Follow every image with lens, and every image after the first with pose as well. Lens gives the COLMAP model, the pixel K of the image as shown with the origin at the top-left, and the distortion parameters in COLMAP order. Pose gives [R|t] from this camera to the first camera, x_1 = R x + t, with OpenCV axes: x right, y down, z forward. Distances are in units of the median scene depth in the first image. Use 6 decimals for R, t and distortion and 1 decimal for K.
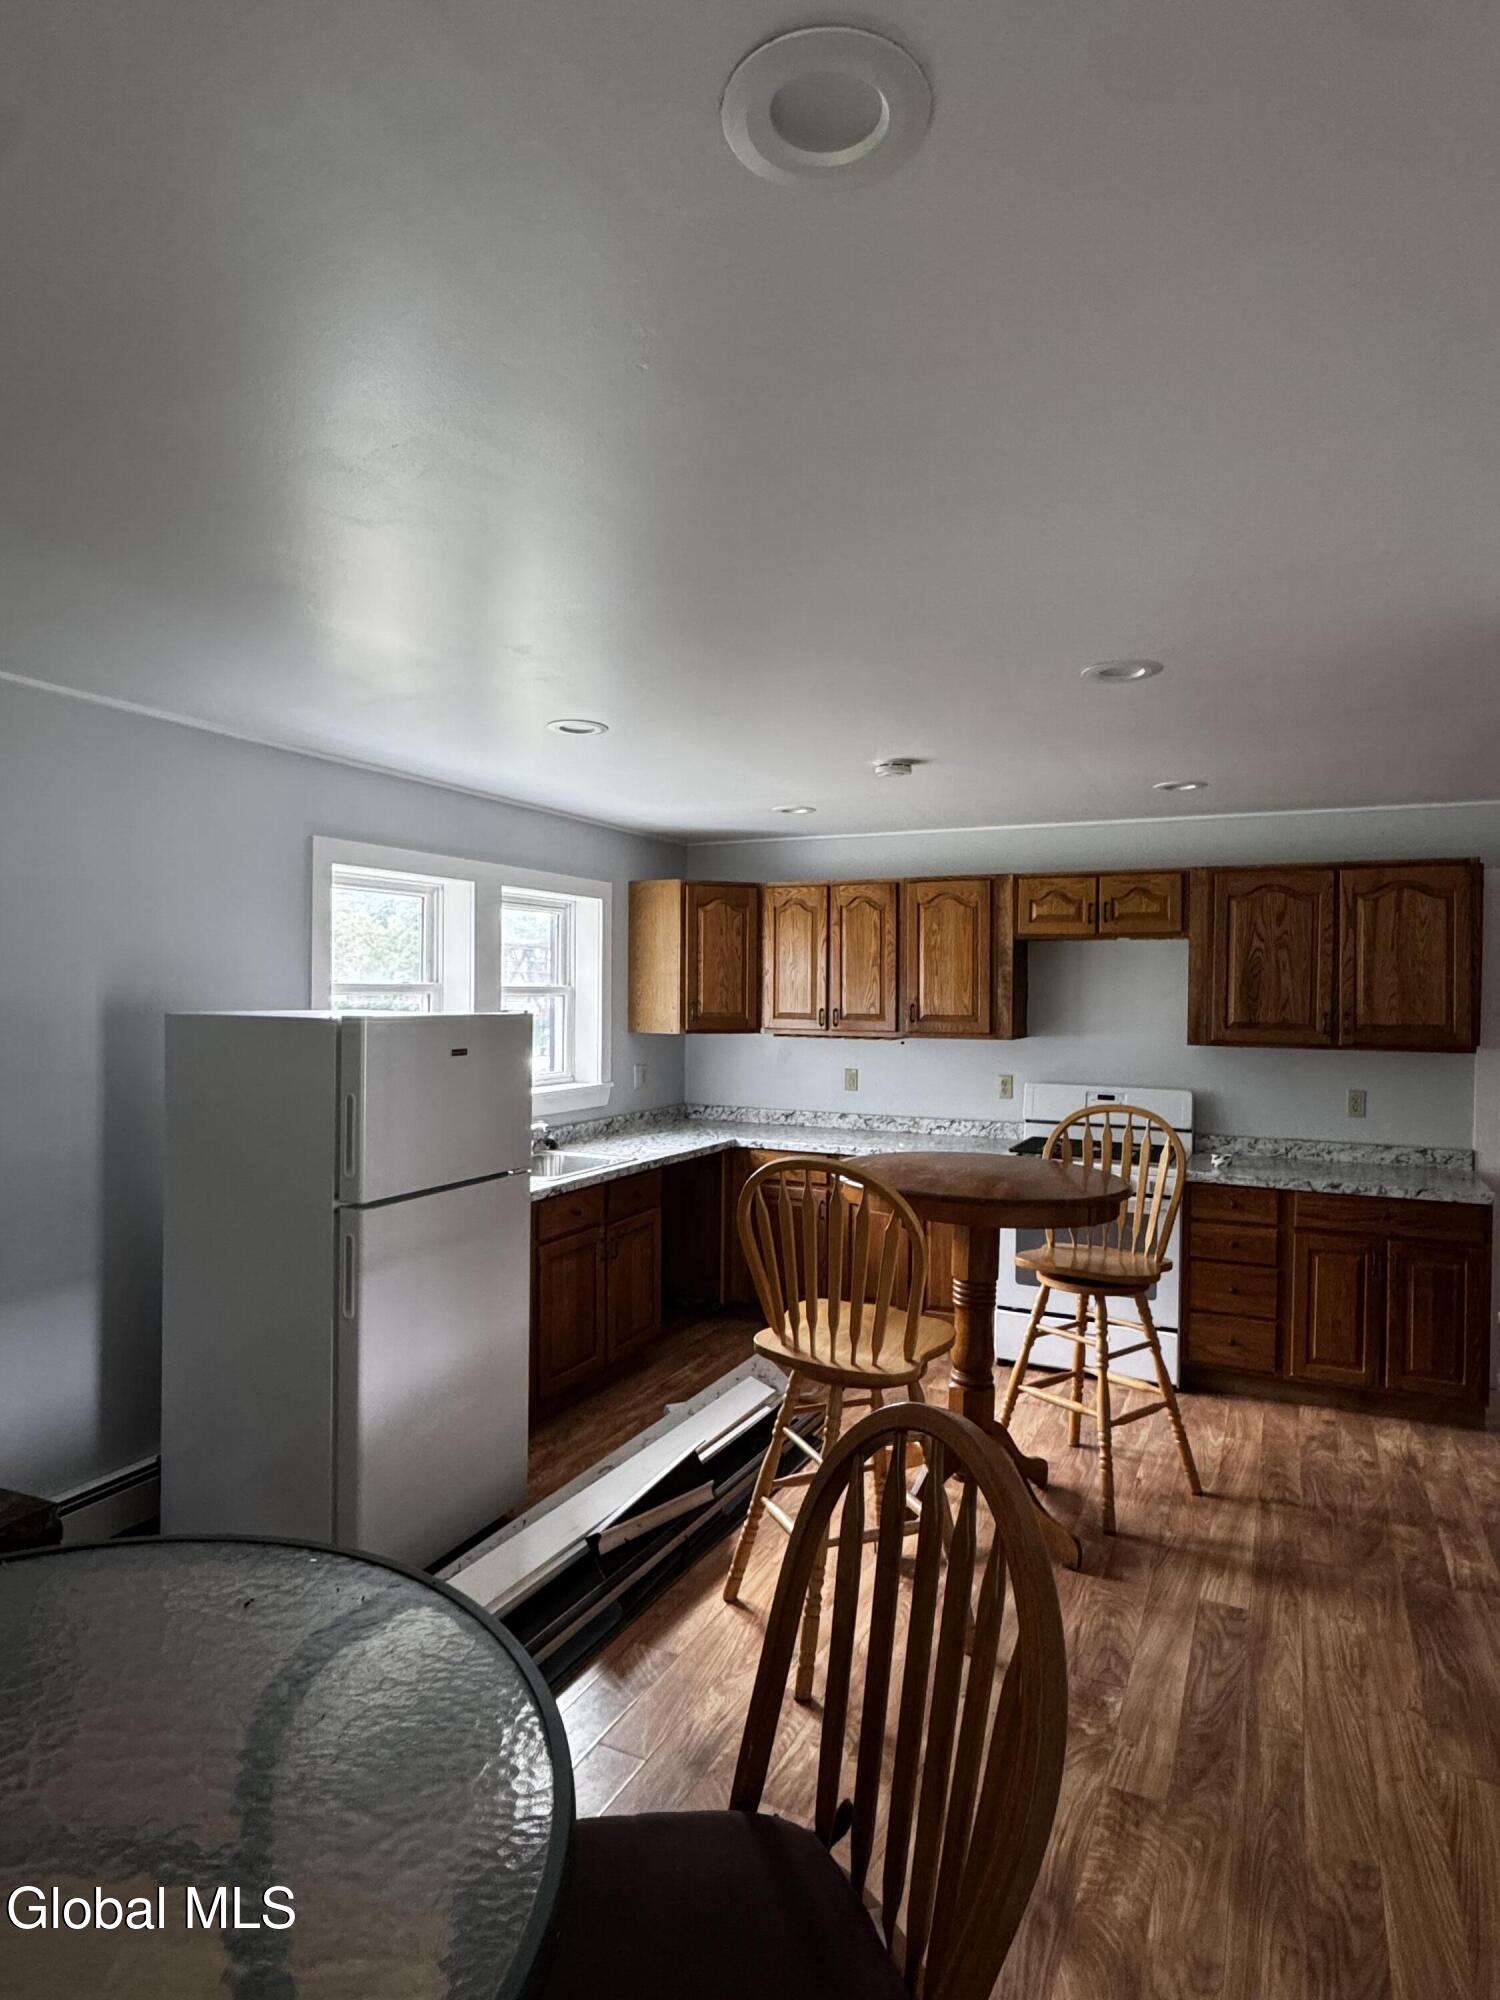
lens RADIAL K [[1124.5, 0, 753.2], [0, 1124.5, 993.4], [0, 0, 1]] dist [0.001017, 0.000791]
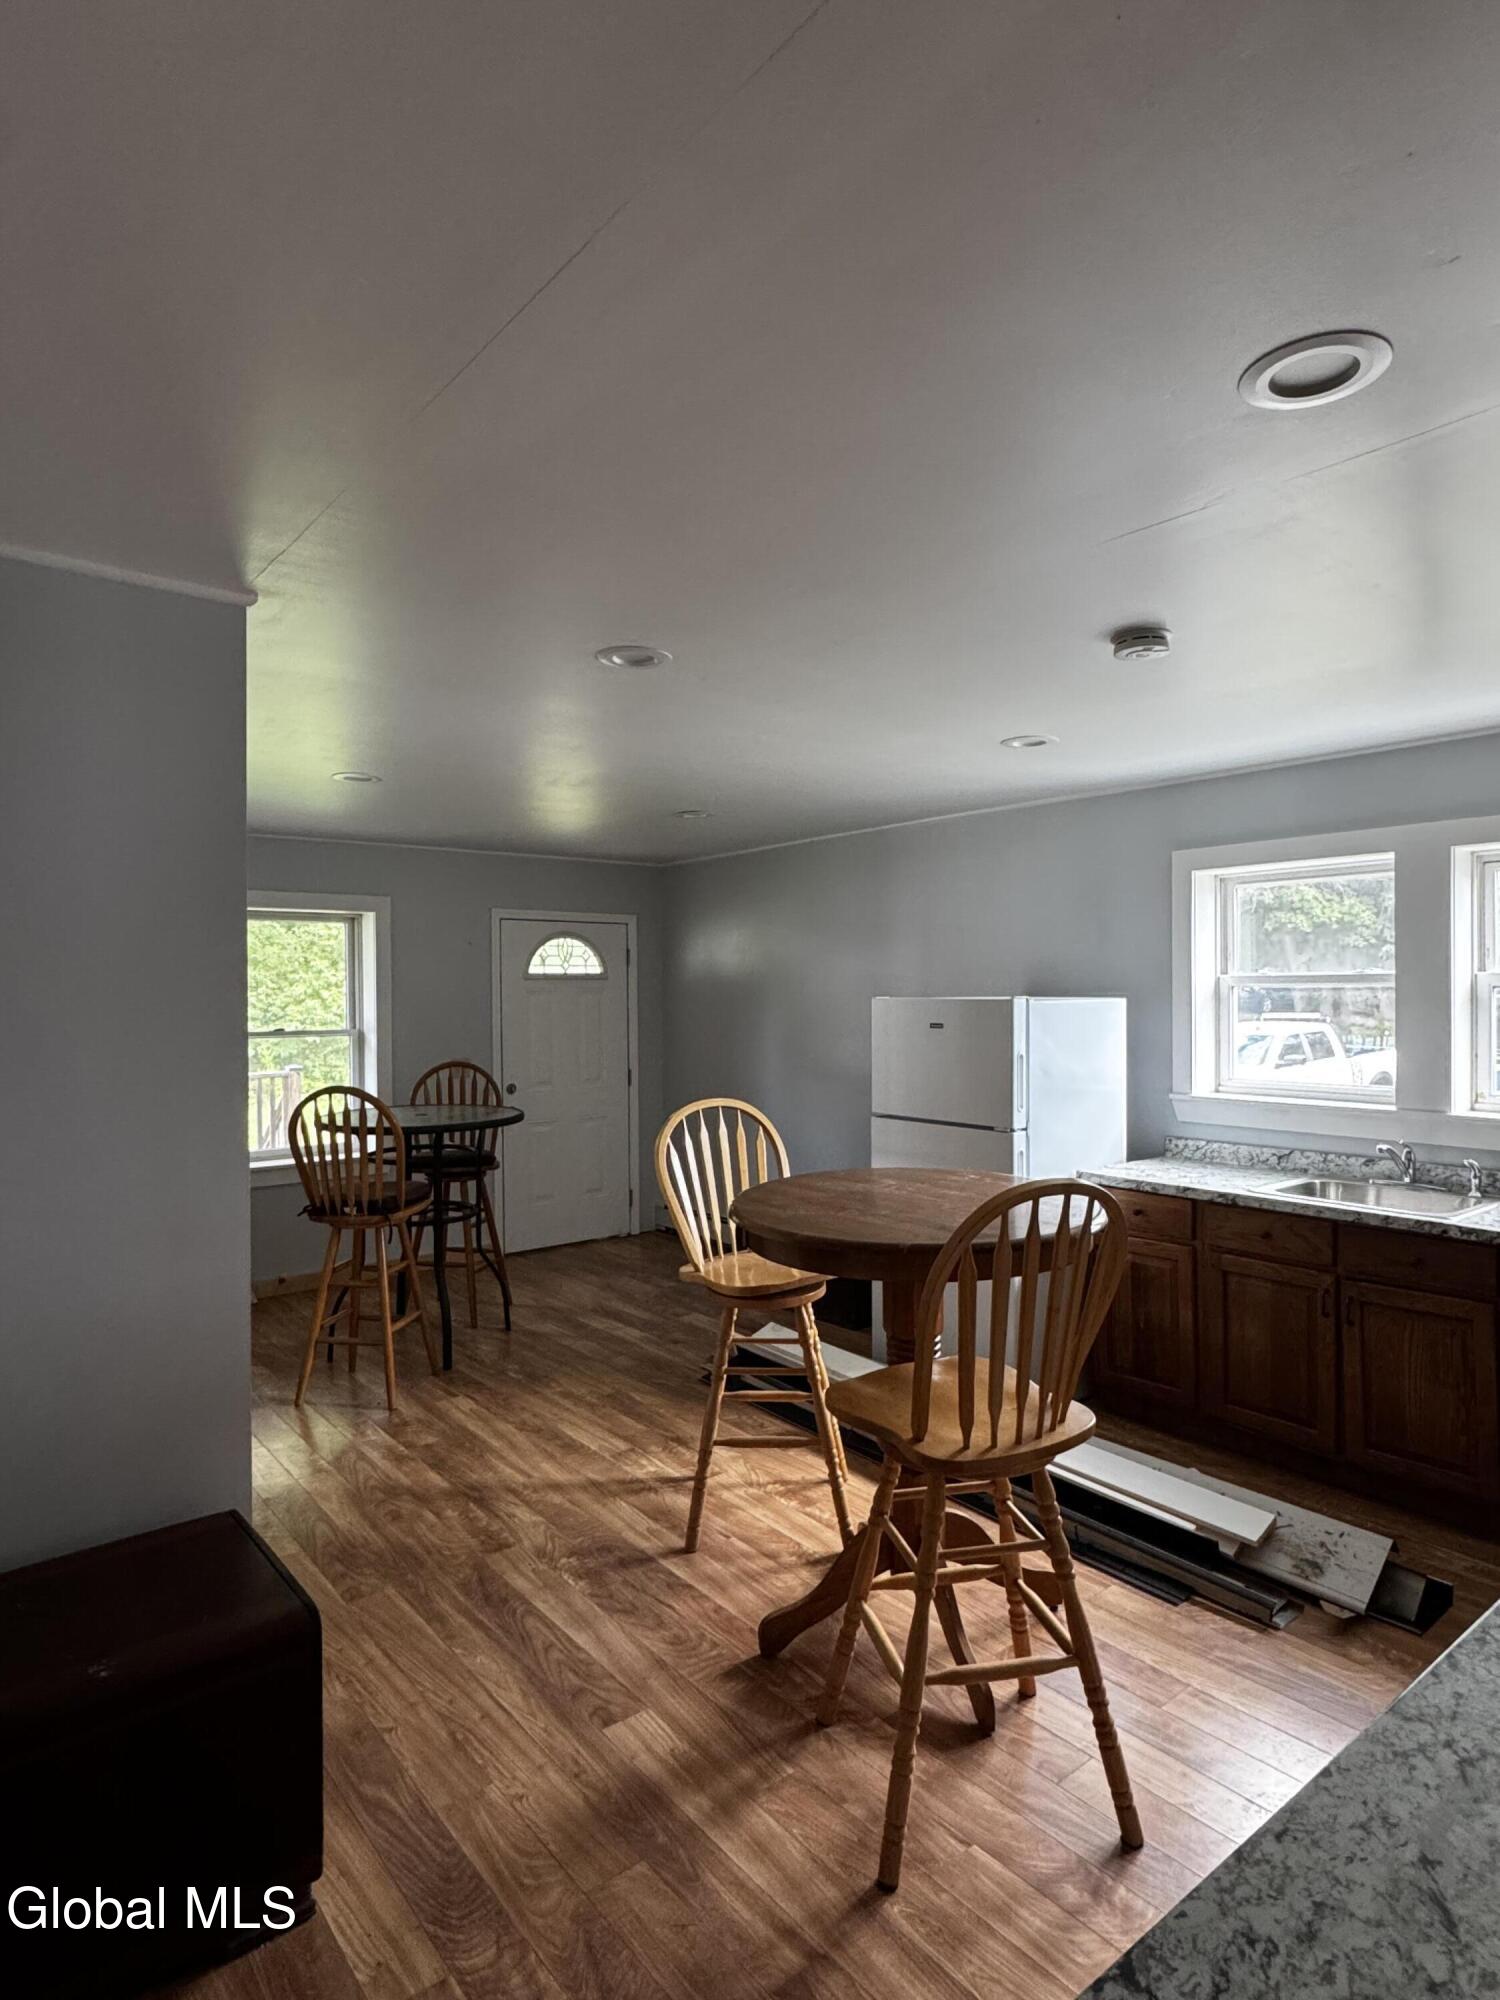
lens RADIAL K [[1124.5, 0, 753.2], [0, 1124.5, 993.4], [0, 0, 1]] dist [0.001017, 0.000791]
pose [[-0.431034, -0.004089, -0.902327, 0.756456], [-0.002169, 0.999992, -0.003496, 0.012309], [0.902333, 0.000450, -0.431039, 0.971673]]
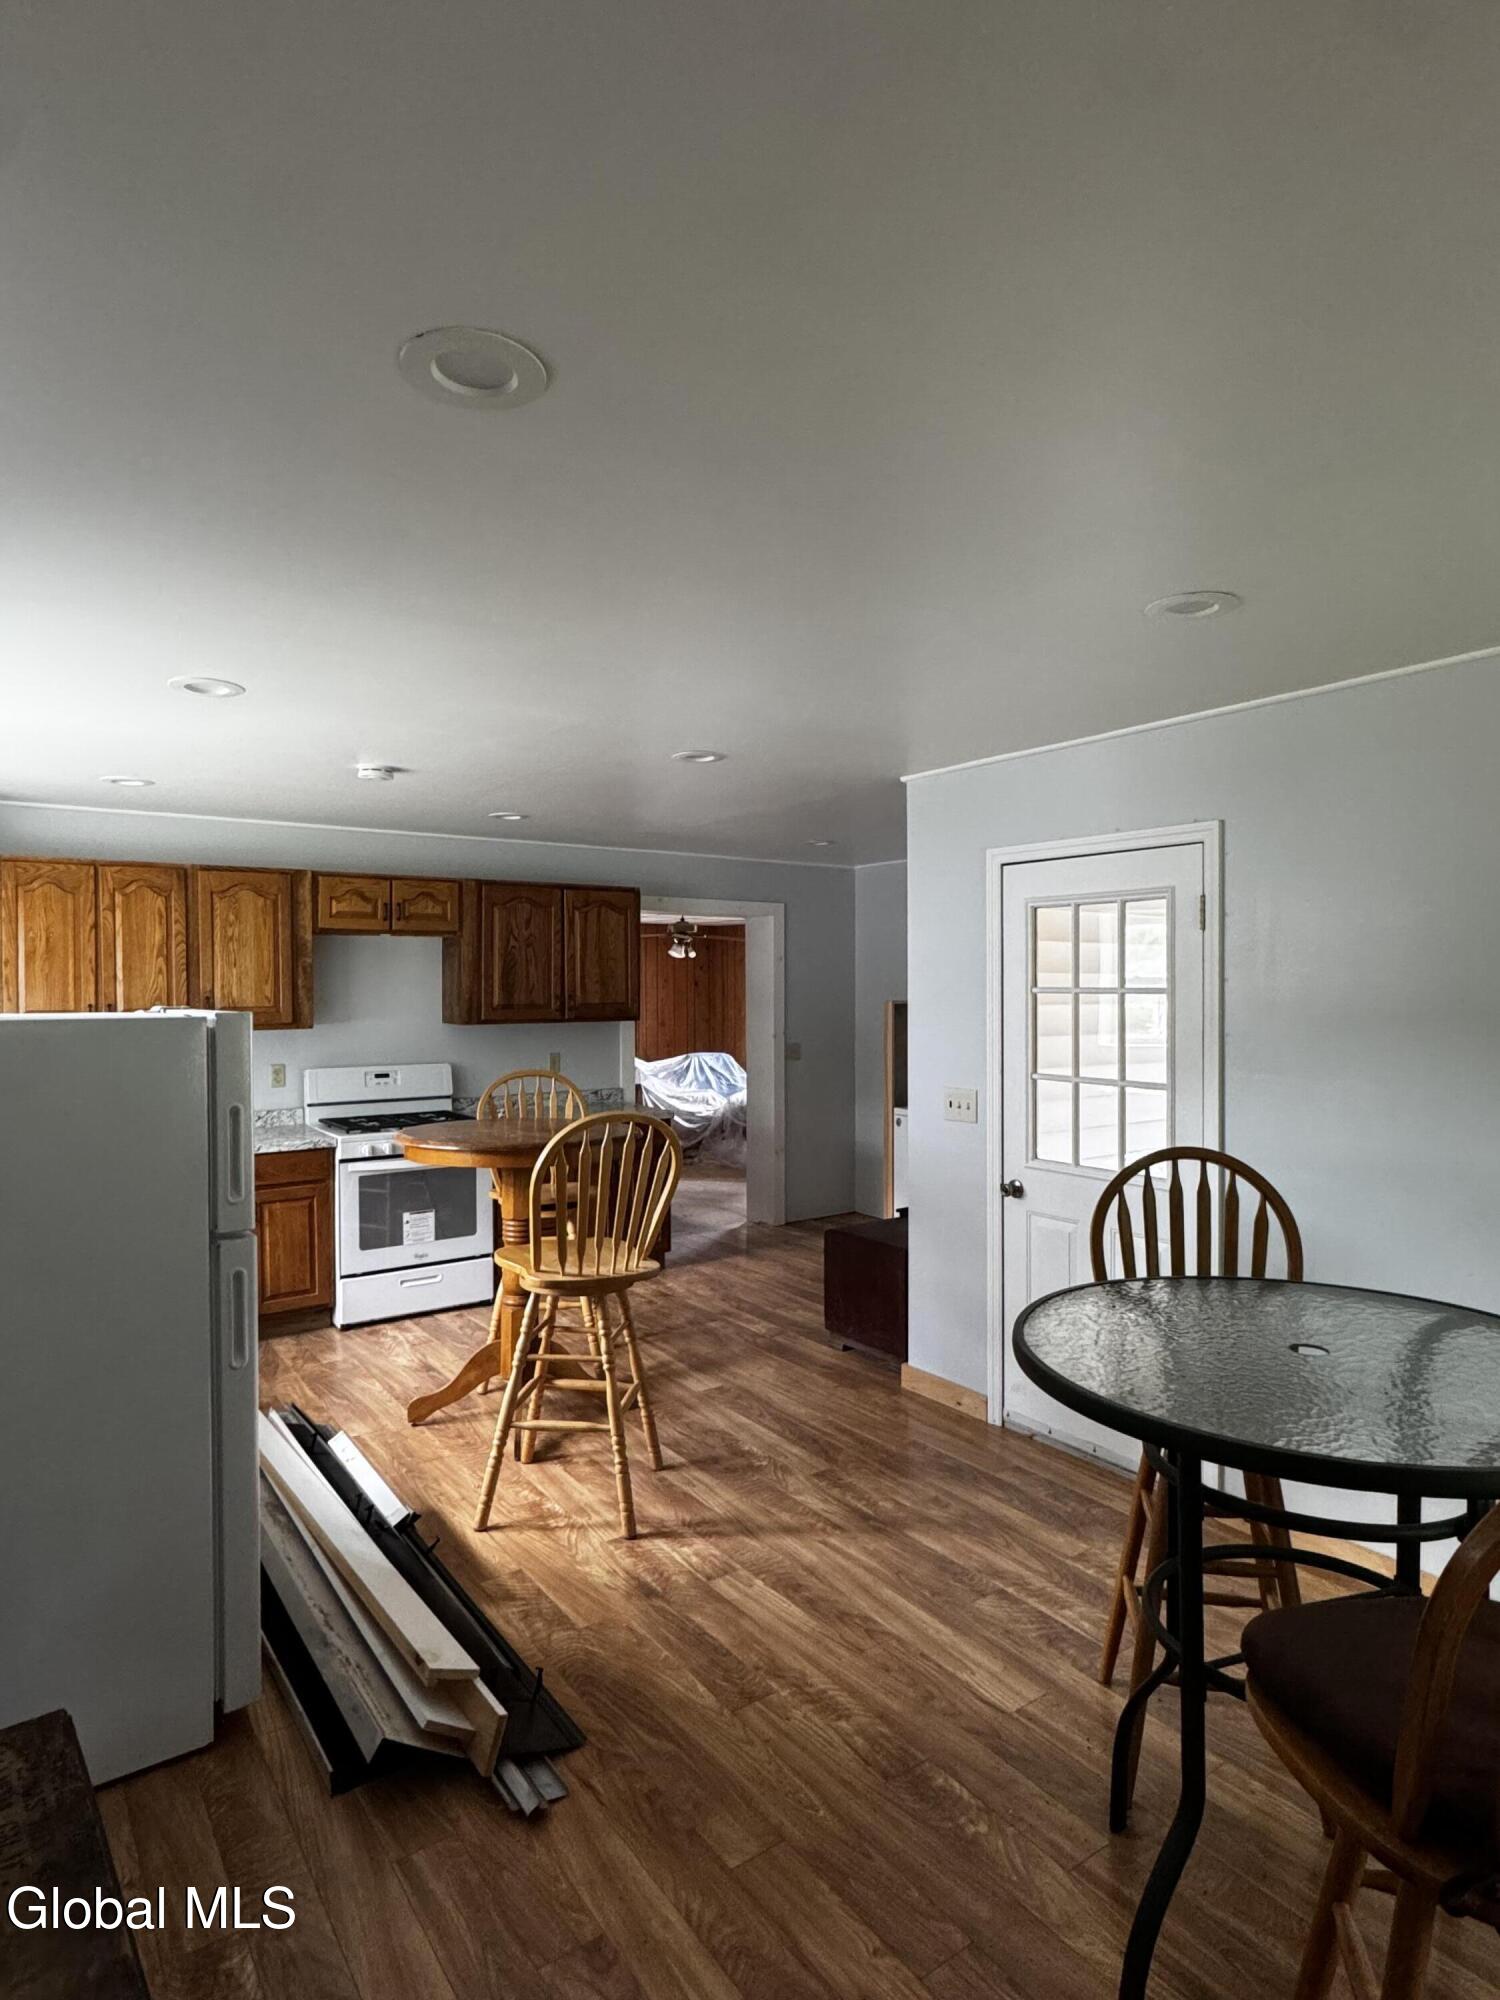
lens RADIAL K [[1124.5, 0, 753.2], [0, 1124.5, 993.4], [0, 0, 1]] dist [0.001017, 0.000791]
pose [[0.485639, -0.019159, 0.873949, -0.575054], [0.012251, 0.999811, 0.015111, -0.002669], [-0.874073, 0.003368, 0.485782, 0.150955]]
